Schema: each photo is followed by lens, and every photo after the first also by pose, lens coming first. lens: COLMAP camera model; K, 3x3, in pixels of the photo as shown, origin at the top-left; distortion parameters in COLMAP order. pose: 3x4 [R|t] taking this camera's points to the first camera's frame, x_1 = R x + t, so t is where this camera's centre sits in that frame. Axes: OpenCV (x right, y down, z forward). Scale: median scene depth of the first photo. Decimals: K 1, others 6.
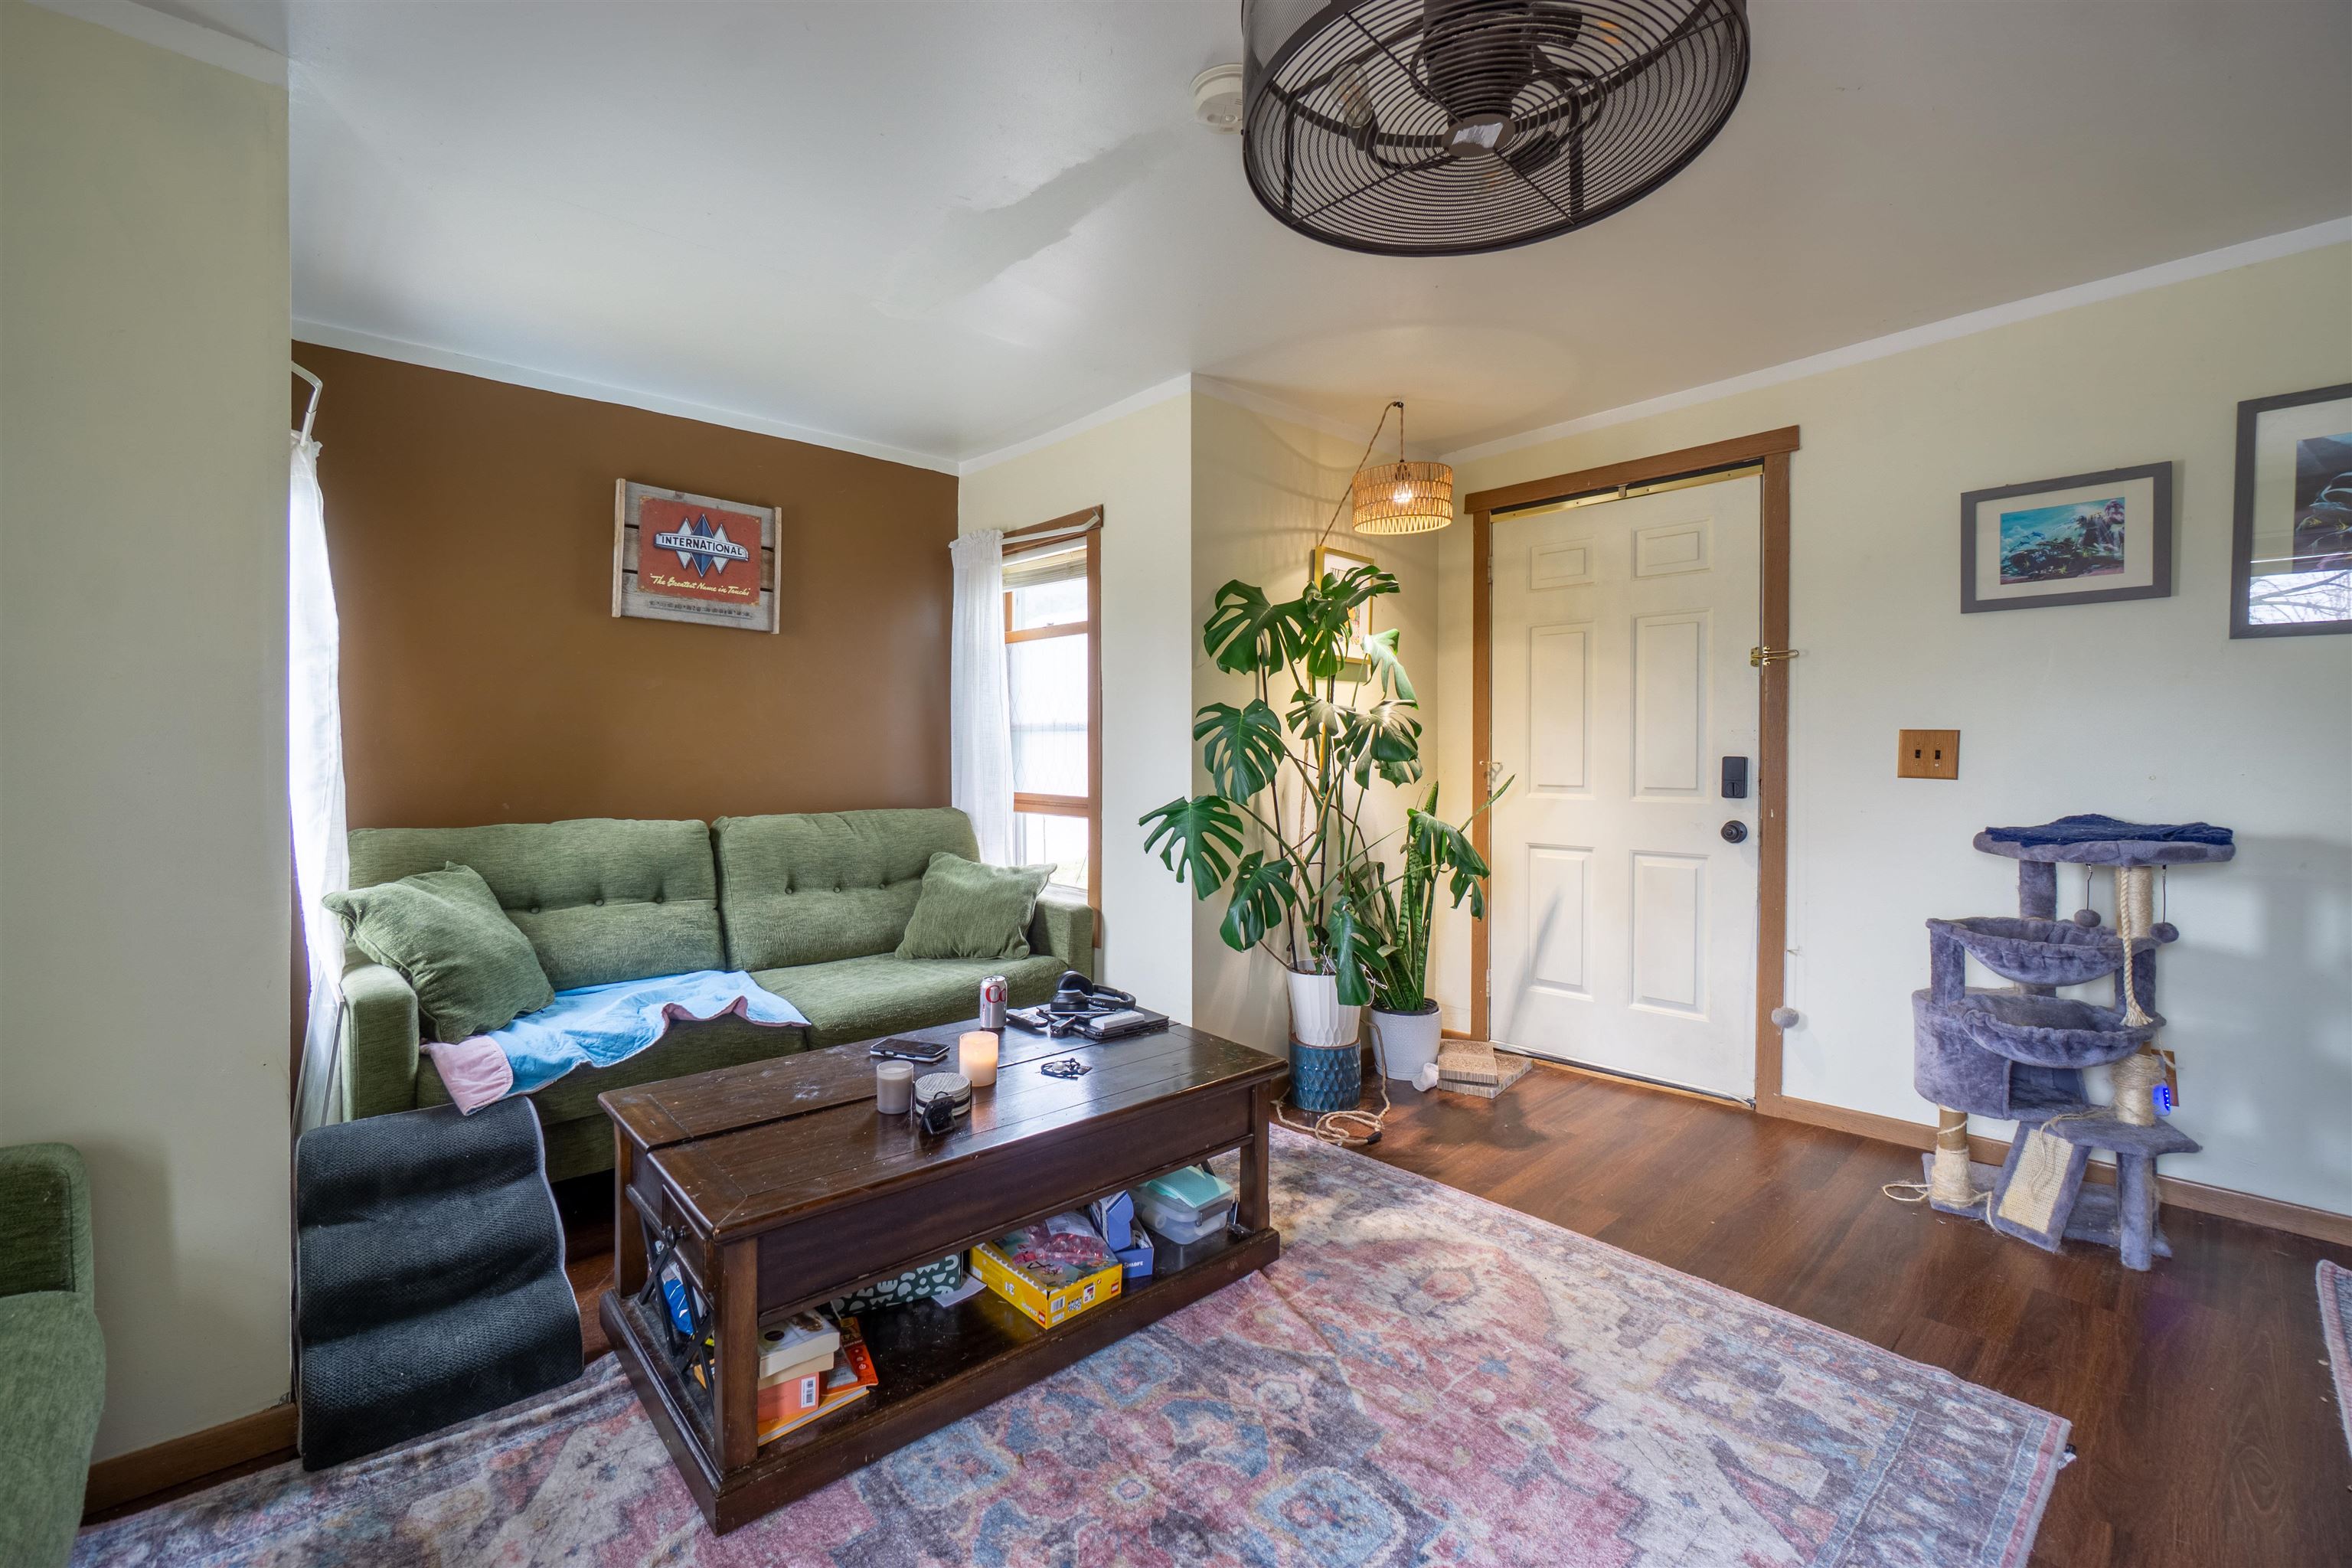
lens RADIAL K [[1013.5, 0, 1137.7], [0, 1013.5, 768.4], [0, 0, 1]] dist [-0.001836, -0.000141]
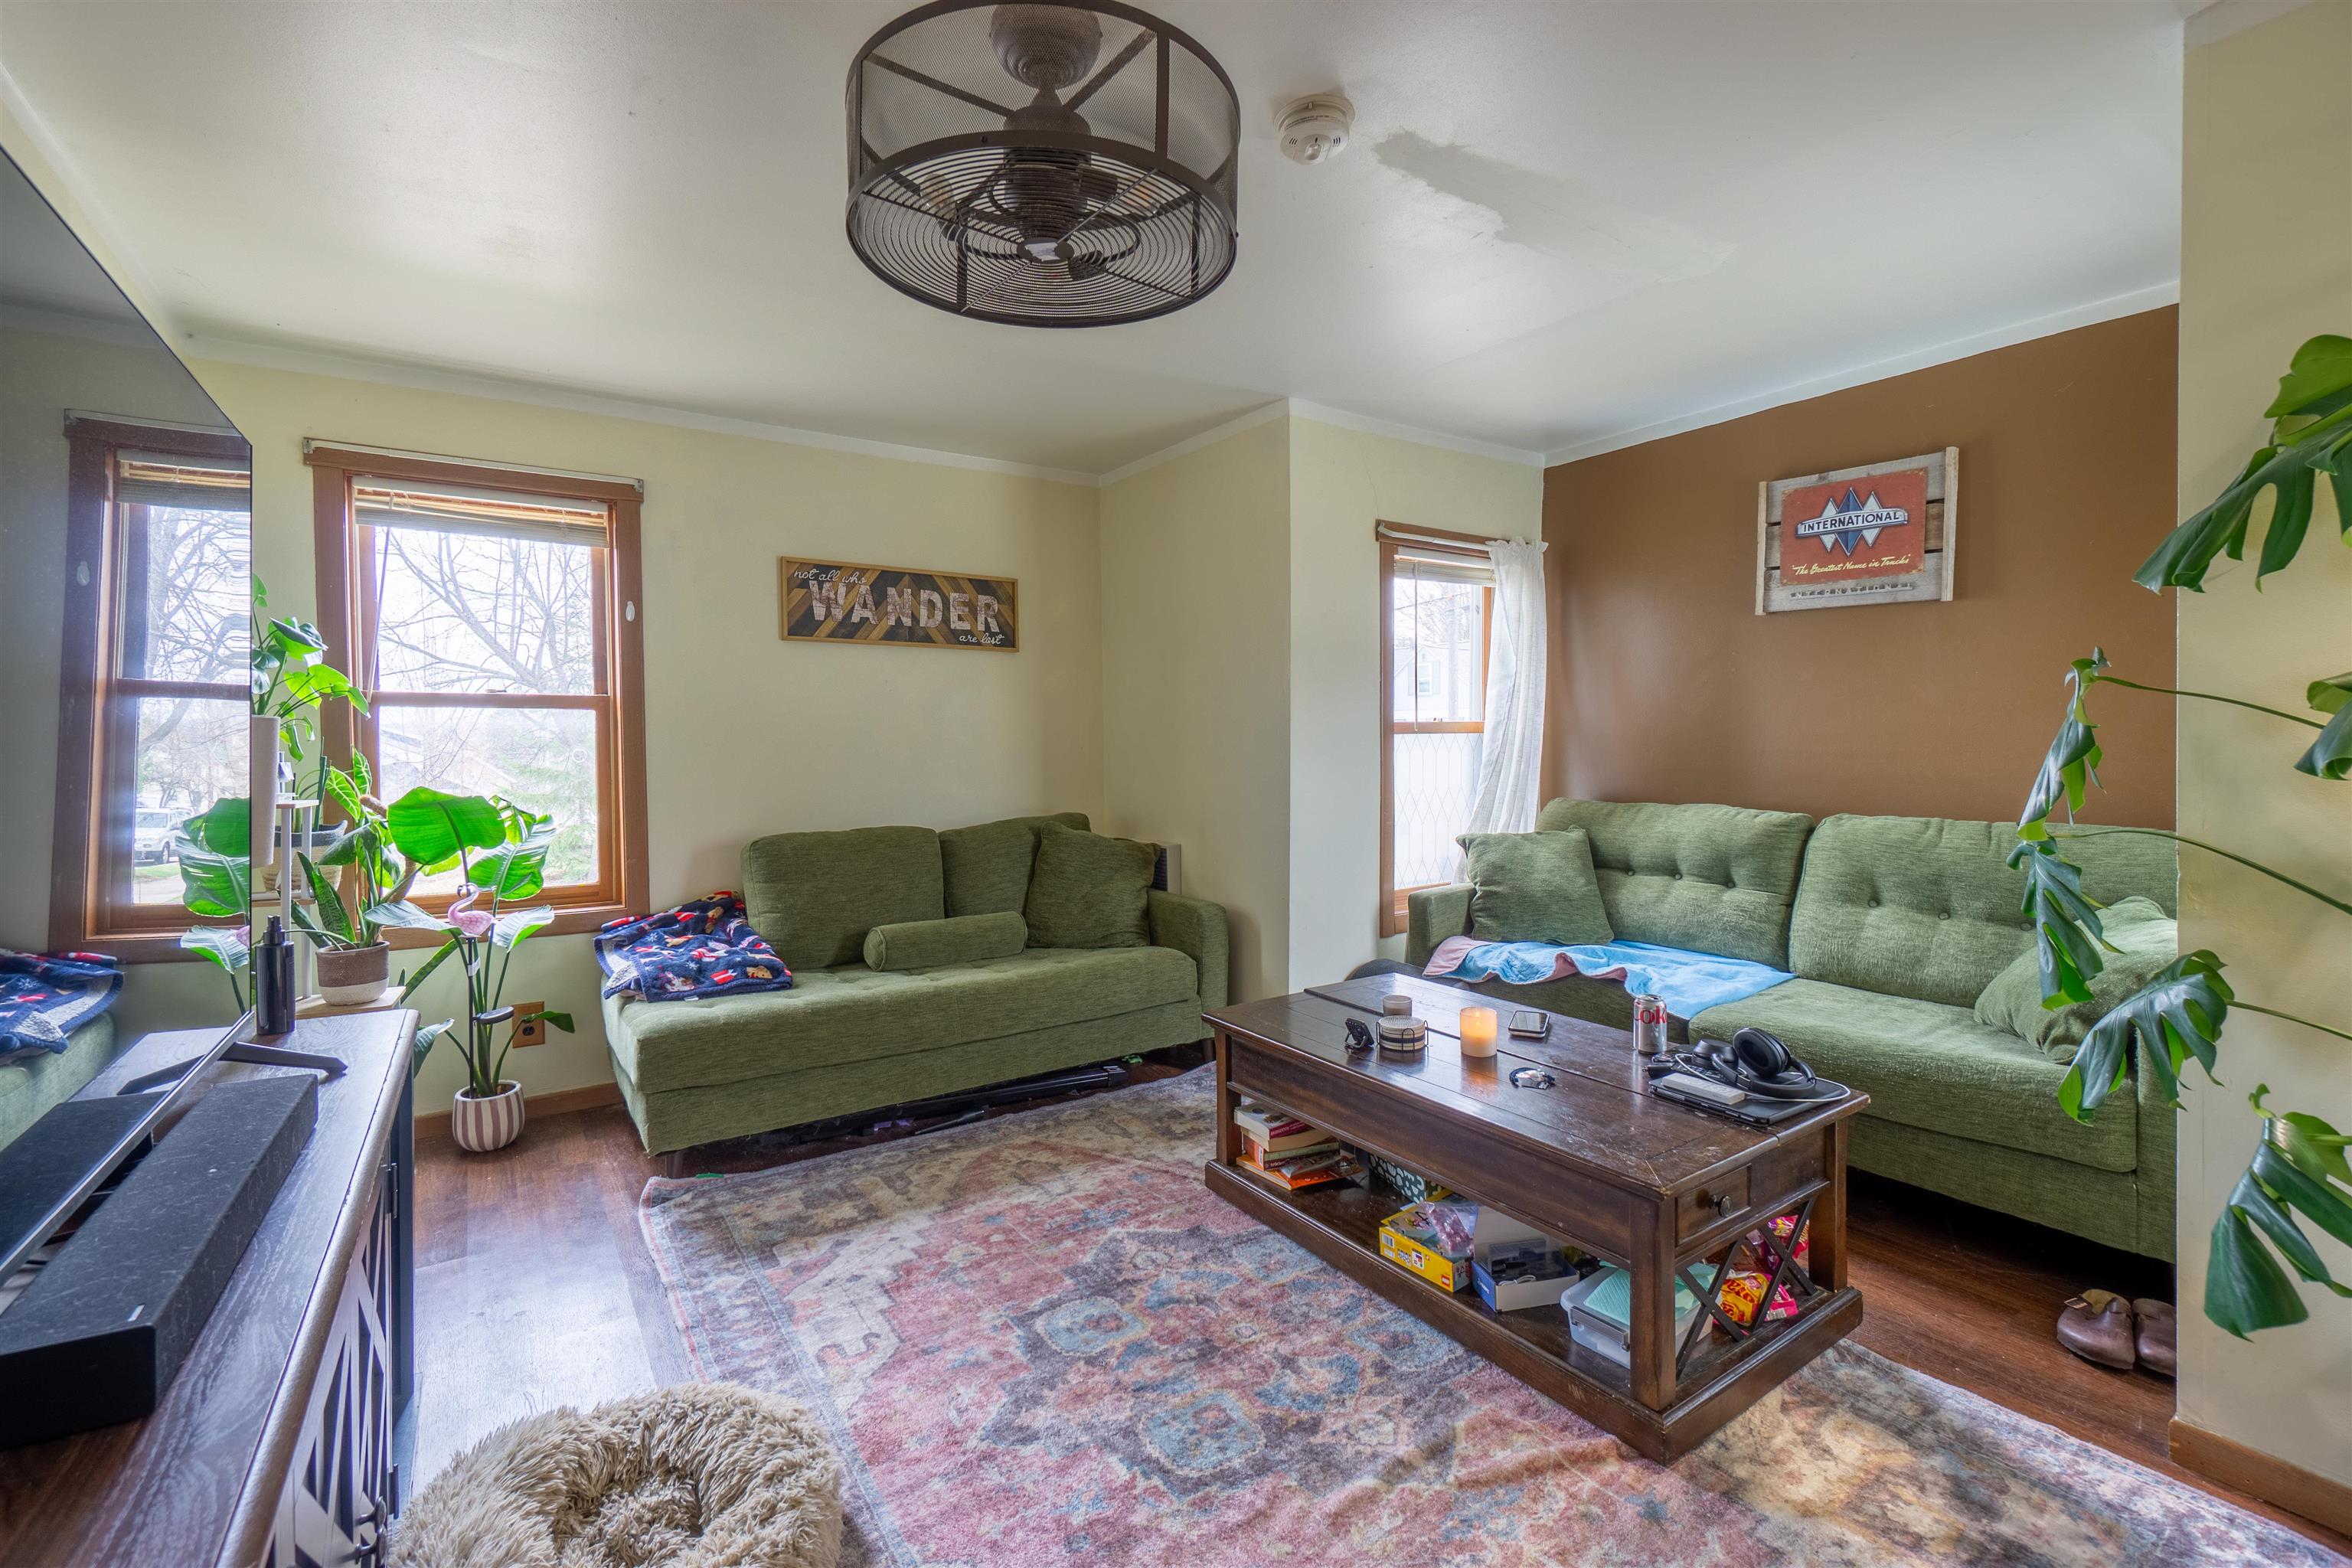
lens RADIAL K [[998.5, 0, 1138.2], [0, 998.5, 778.7], [0, 0, 1]] dist [-0.001425, -0.000201]
pose [[-0.140439, 0.038843, -0.989327, 0.604723], [-0.007864, 0.999155, 0.040345, -0.016806], [0.990058, 0.013447, -0.140015, 0.507744]]
